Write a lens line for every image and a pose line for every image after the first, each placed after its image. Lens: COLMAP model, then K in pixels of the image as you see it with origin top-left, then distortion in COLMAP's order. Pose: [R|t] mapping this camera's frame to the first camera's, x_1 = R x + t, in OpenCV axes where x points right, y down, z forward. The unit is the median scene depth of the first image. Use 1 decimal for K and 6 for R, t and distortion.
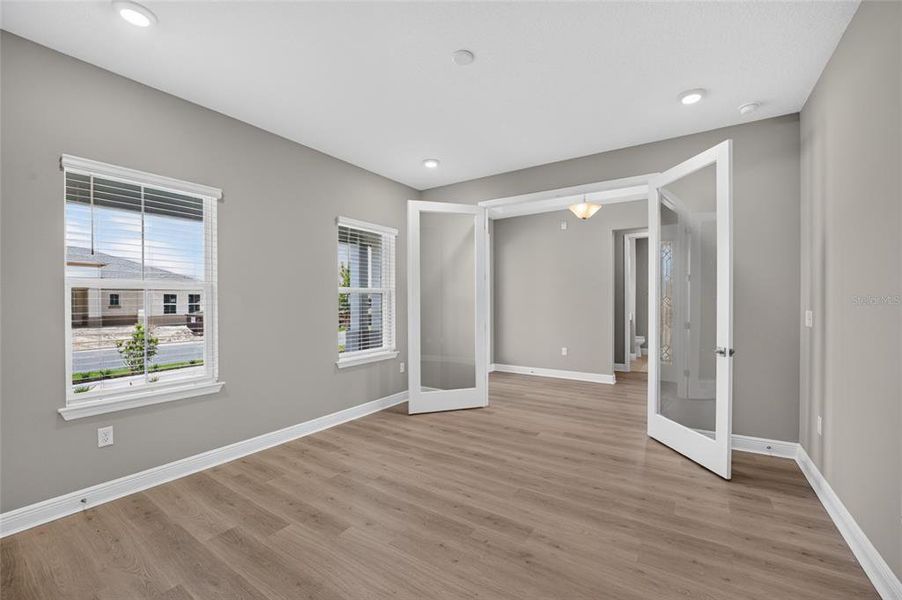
lens RADIAL K [[371.2, 0, 451.0], [0, 371.2, 300.0], [0, 0, 1]] dist [-0.024877, 0.004582]
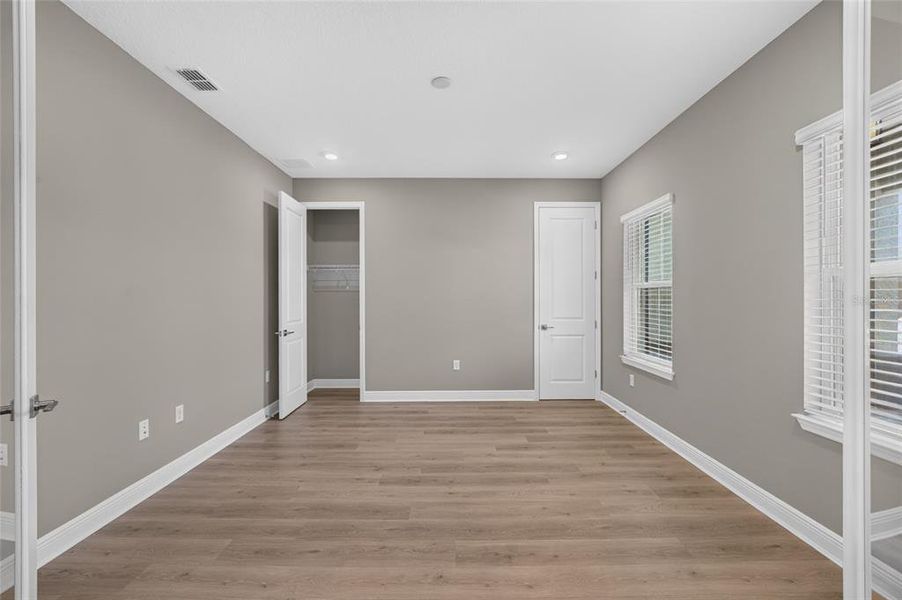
lens RADIAL K [[371.2, 0, 451.0], [0, 371.2, 300.0], [0, 0, 1]] dist [-0.024877, 0.004582]
pose [[-0.834439, 0.007143, -0.551055, 0.555503], [0.006231, 0.999974, 0.003526, 0.007808], [0.551066, -0.000491, -0.834462, 1.723784]]
